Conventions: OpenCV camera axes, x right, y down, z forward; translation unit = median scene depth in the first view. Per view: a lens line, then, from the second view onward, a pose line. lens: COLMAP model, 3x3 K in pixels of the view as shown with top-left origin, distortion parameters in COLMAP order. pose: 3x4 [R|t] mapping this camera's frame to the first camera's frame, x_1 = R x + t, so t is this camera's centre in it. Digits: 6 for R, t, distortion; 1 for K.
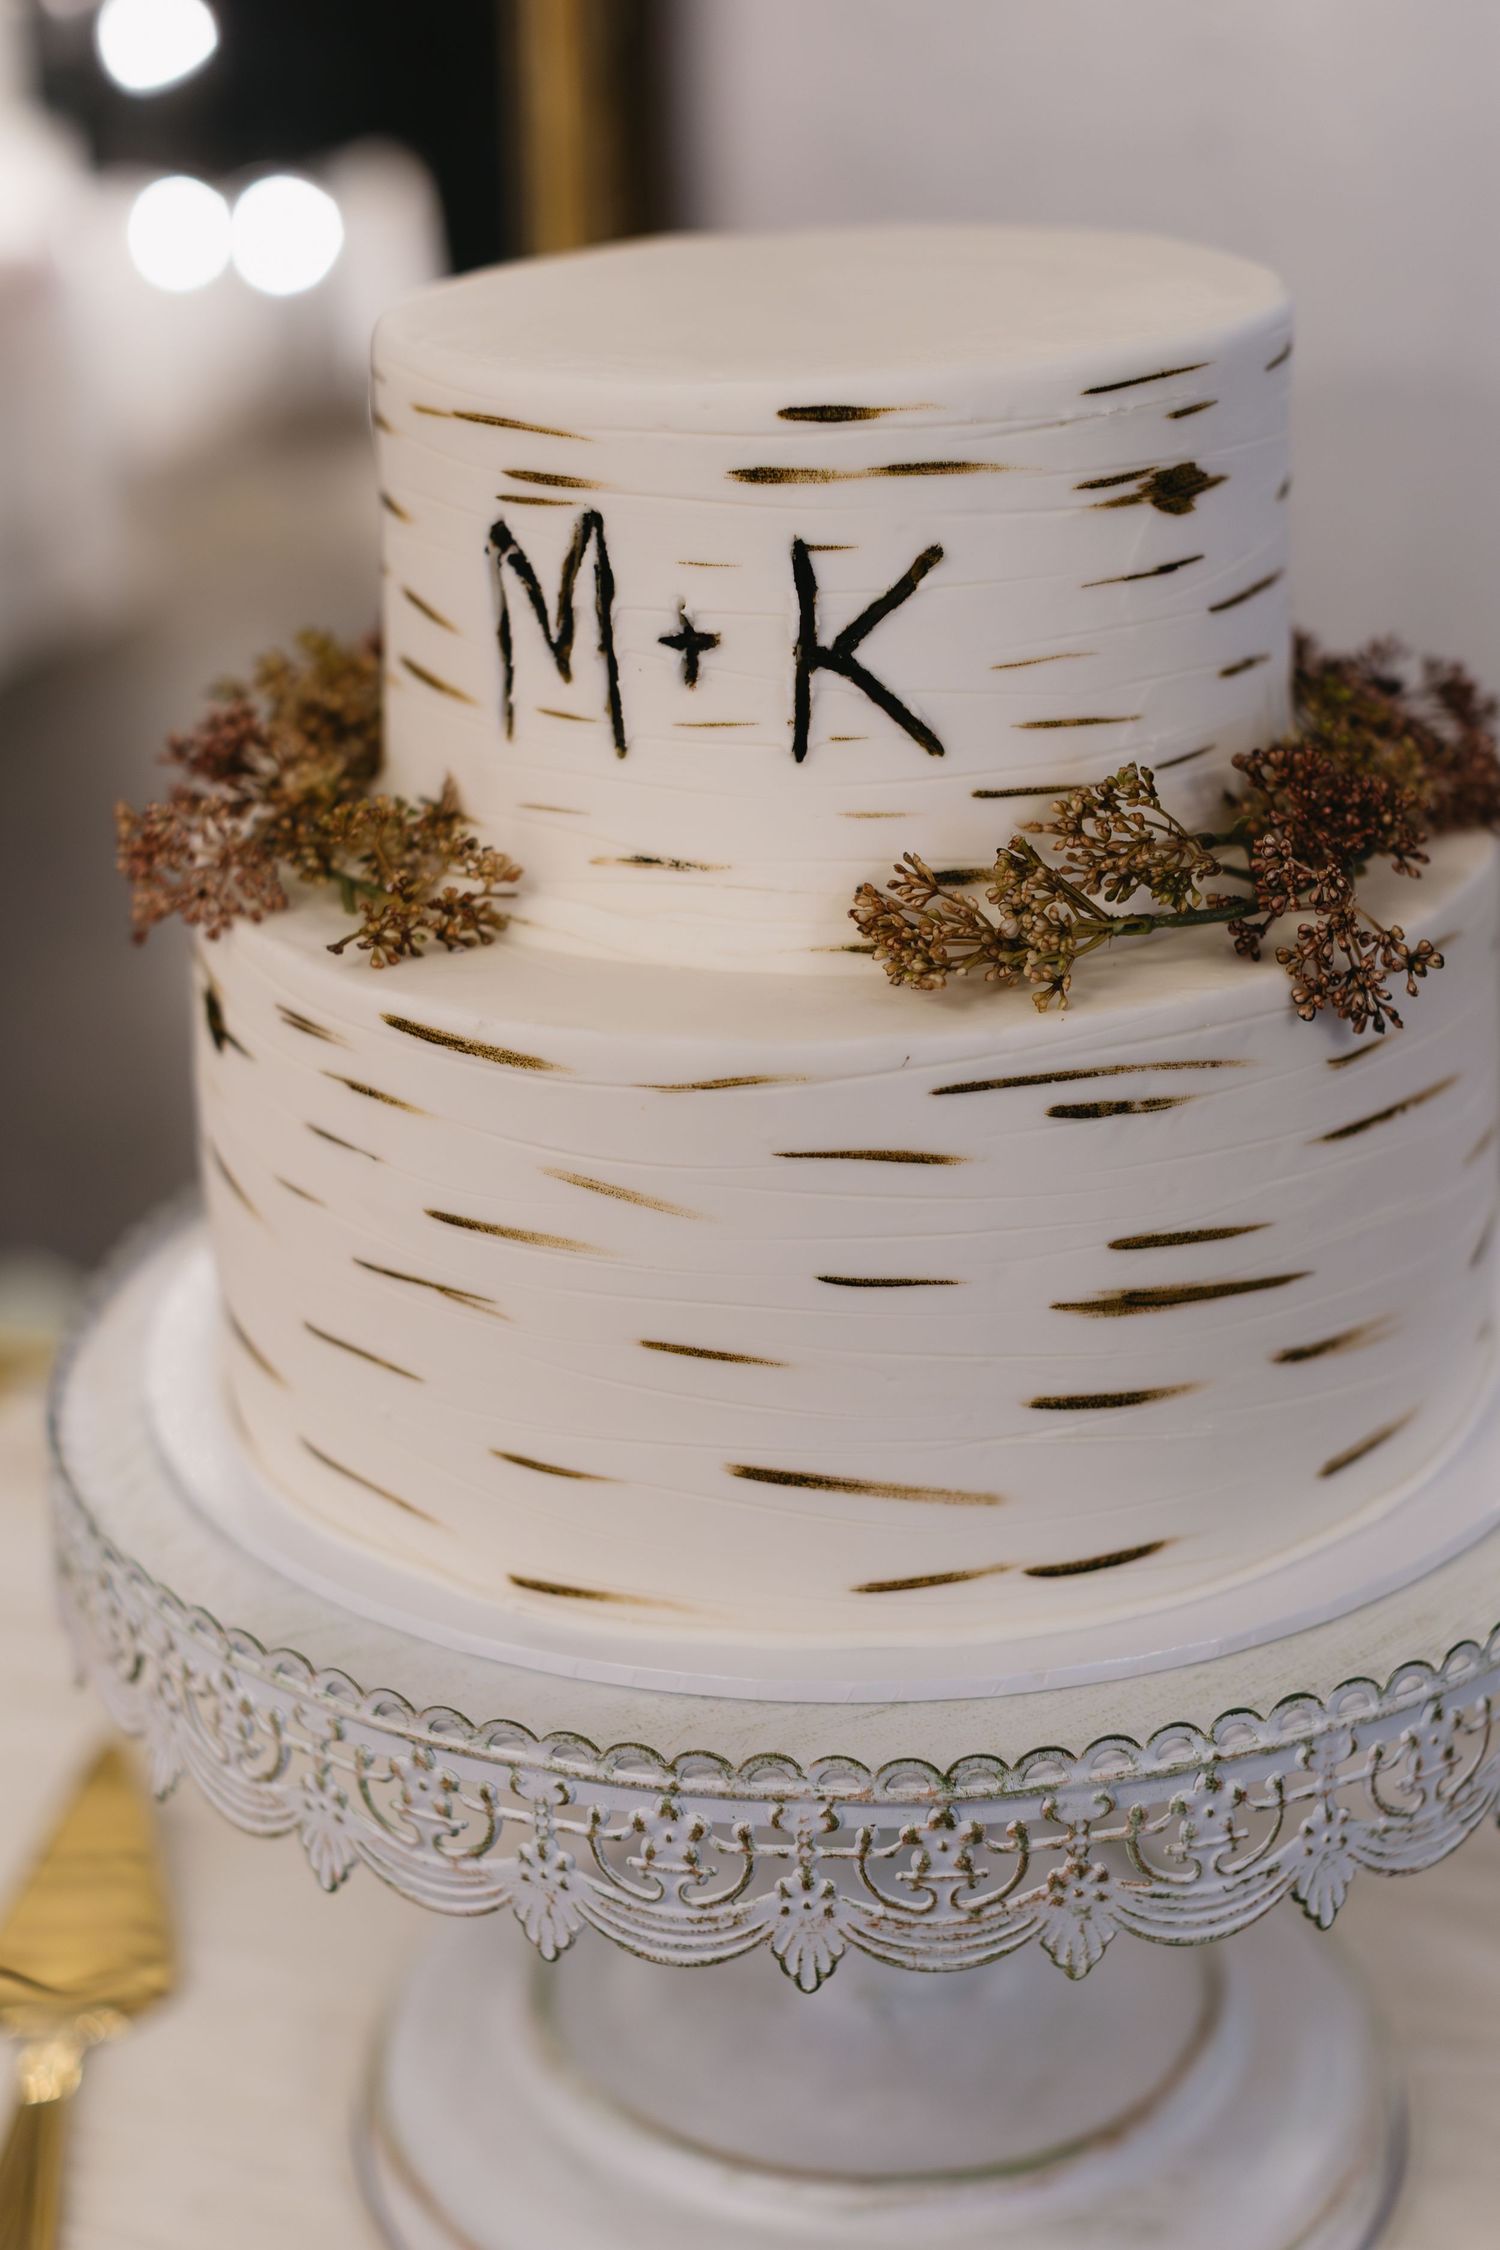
lens RADIAL K [[3529.9, 0, 748.9], [0, 3529.9, 1050.8], [0, 0, 1]] dist [-0.015502, 0.031726]
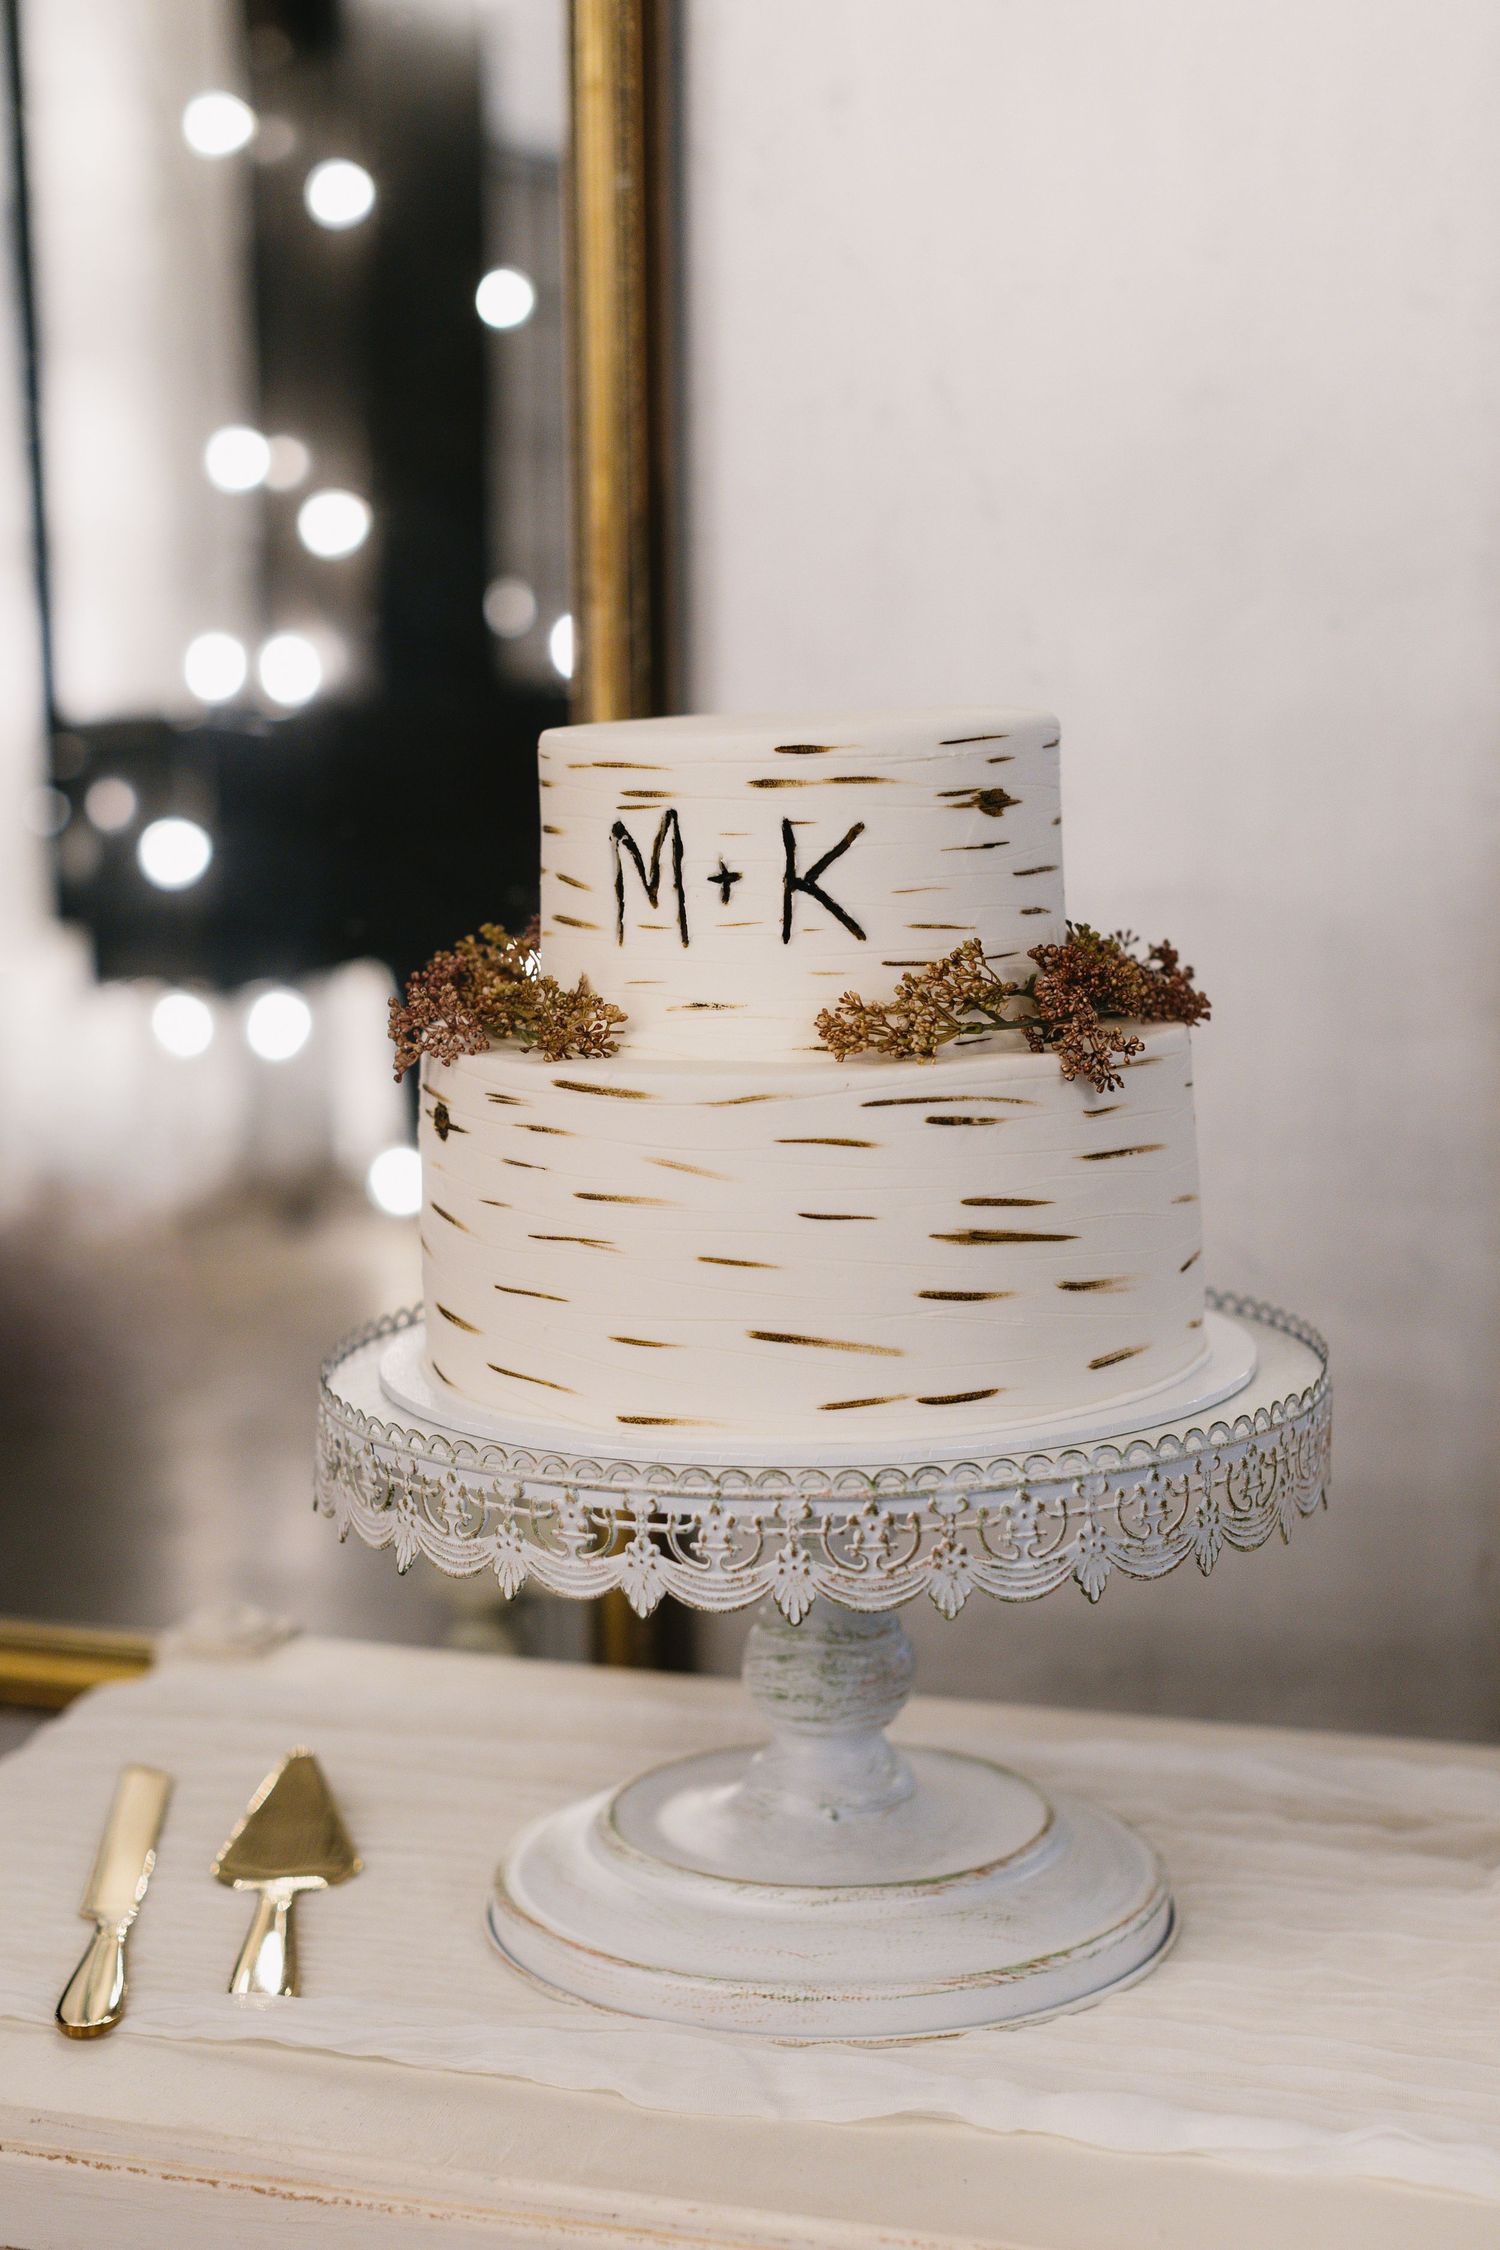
lens RADIAL K [[3447.1, 0, 750.0], [0, 3447.1, 1125.0], [0, 0, 1]] dist [-0.000507, 0.029731]
pose [[0.999757, 0.002335, 0.021921, -0.042667], [0.002569, 0.975262, -0.221039, 0.400014], [-0.021895, 0.221041, 0.975019, -0.699026]]
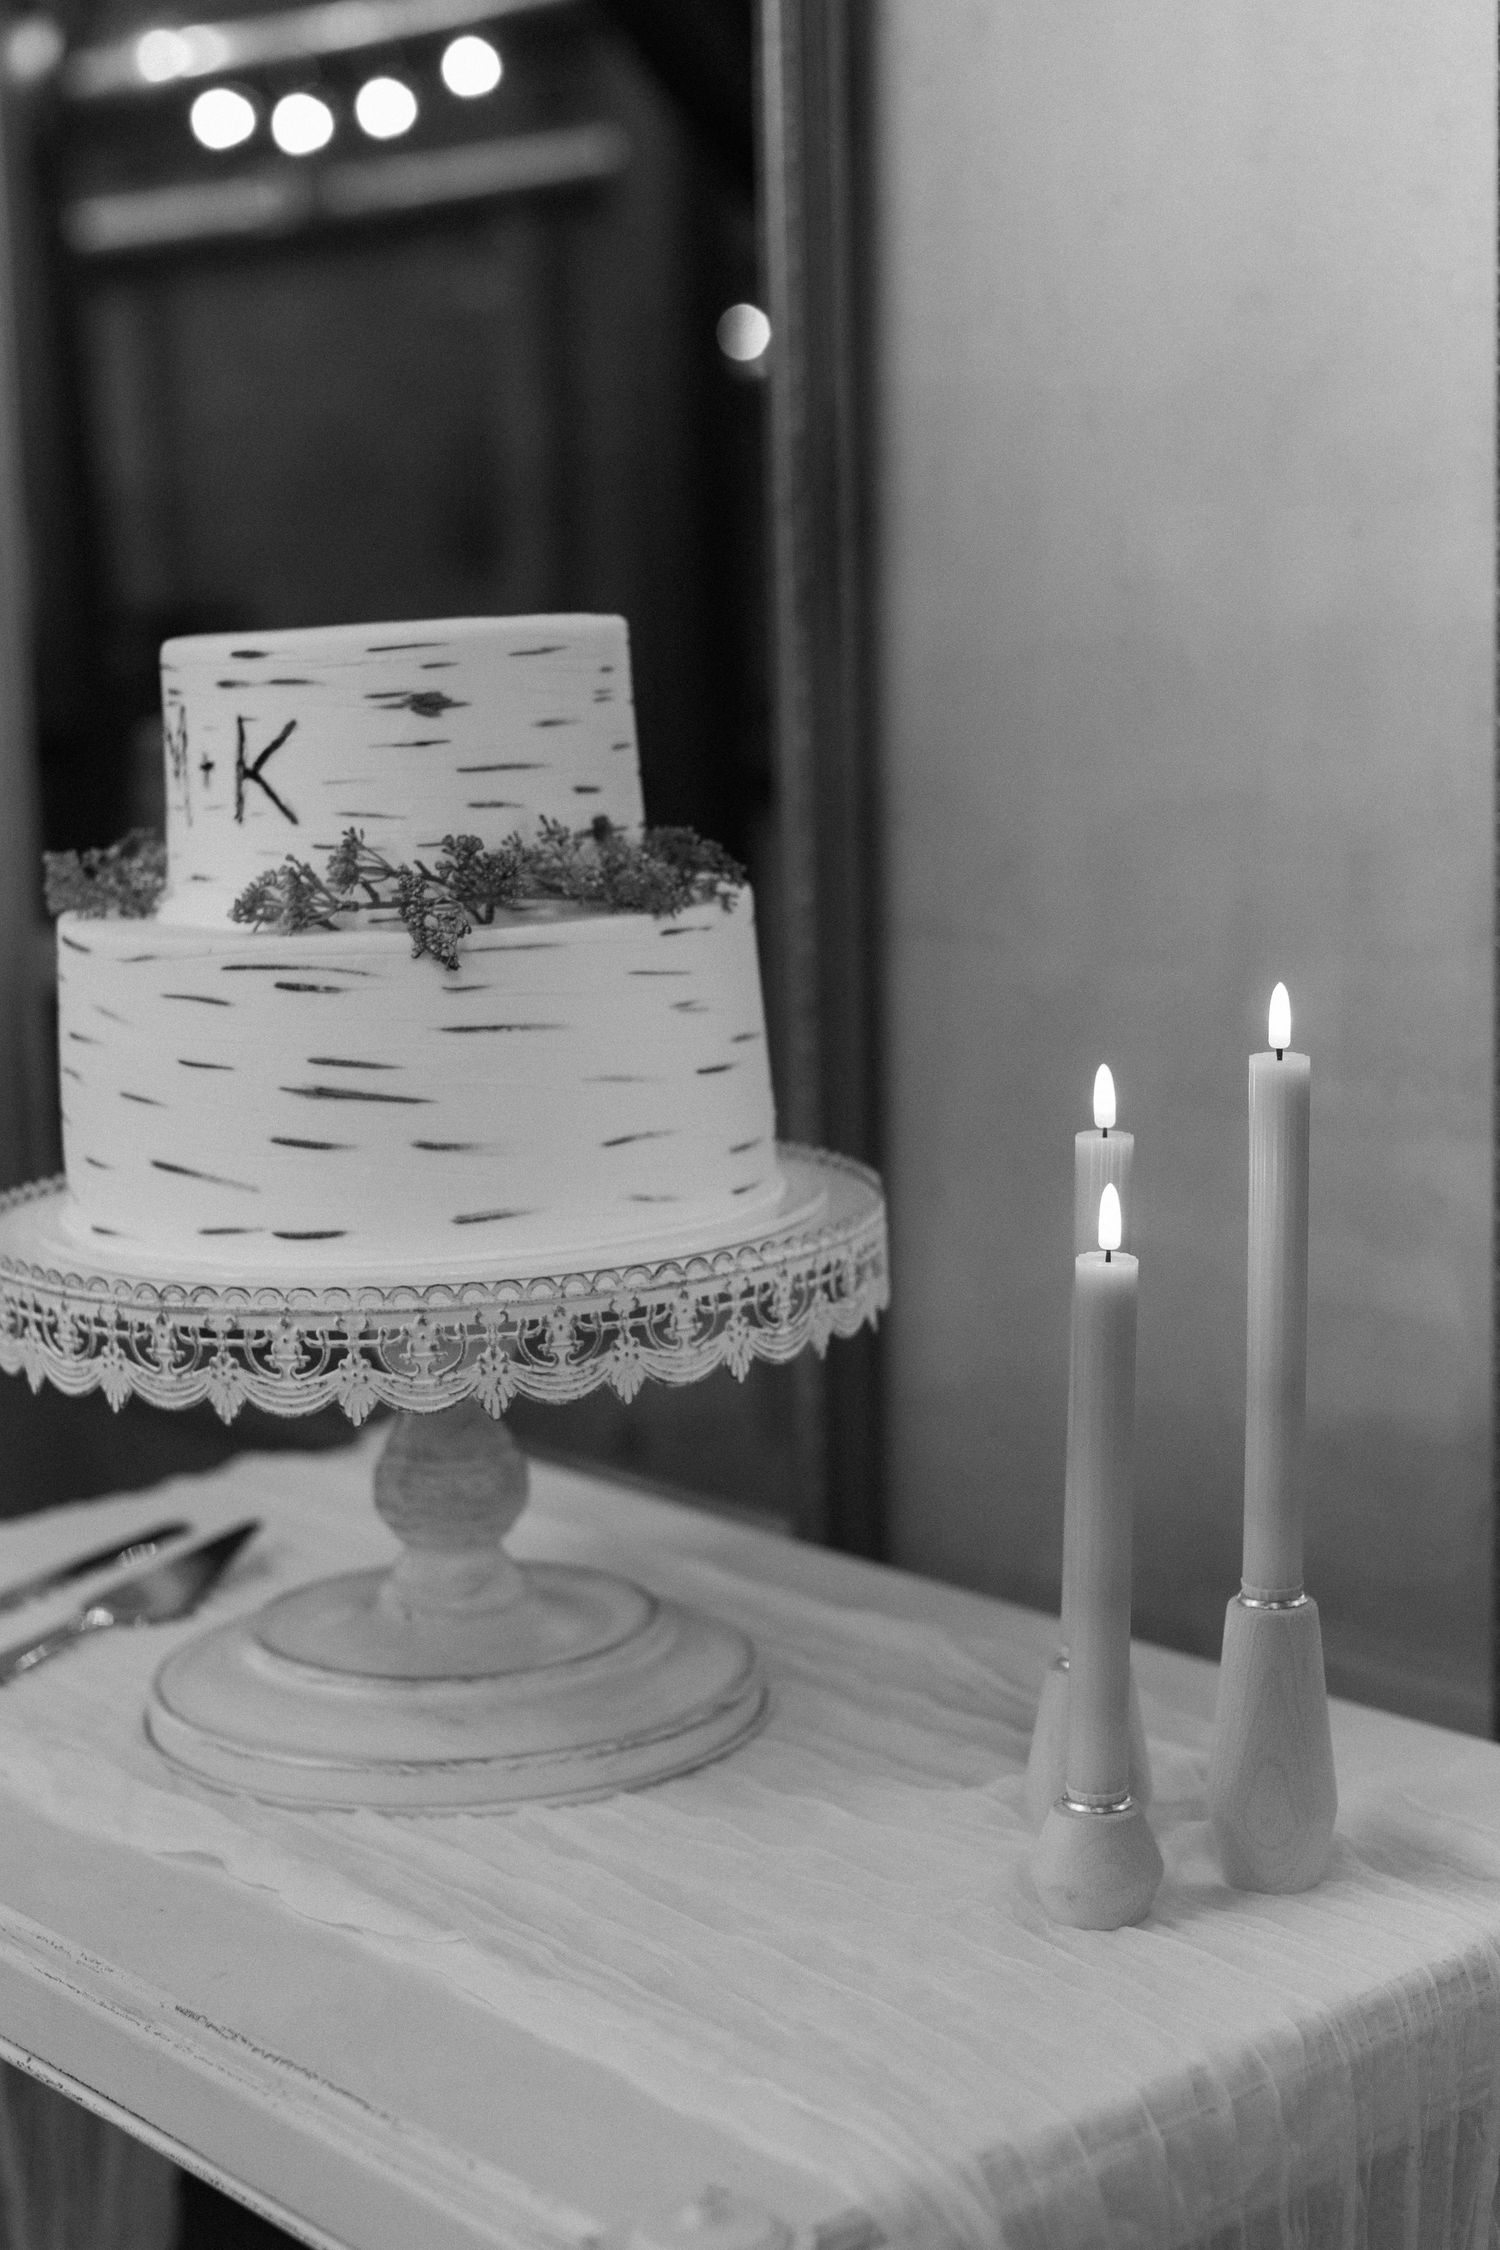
lens RADIAL K [[3460.6, 0, 741.2], [0, 3460.6, 1083.1], [0, 0, 1]] dist [0.024469, 0.041455]
pose [[0.870825, 0.071738, -0.486330, 1.263774], [-0.169208, 0.972585, -0.159520, 0.337242], [0.461554, 0.221205, 0.859090, -0.563128]]
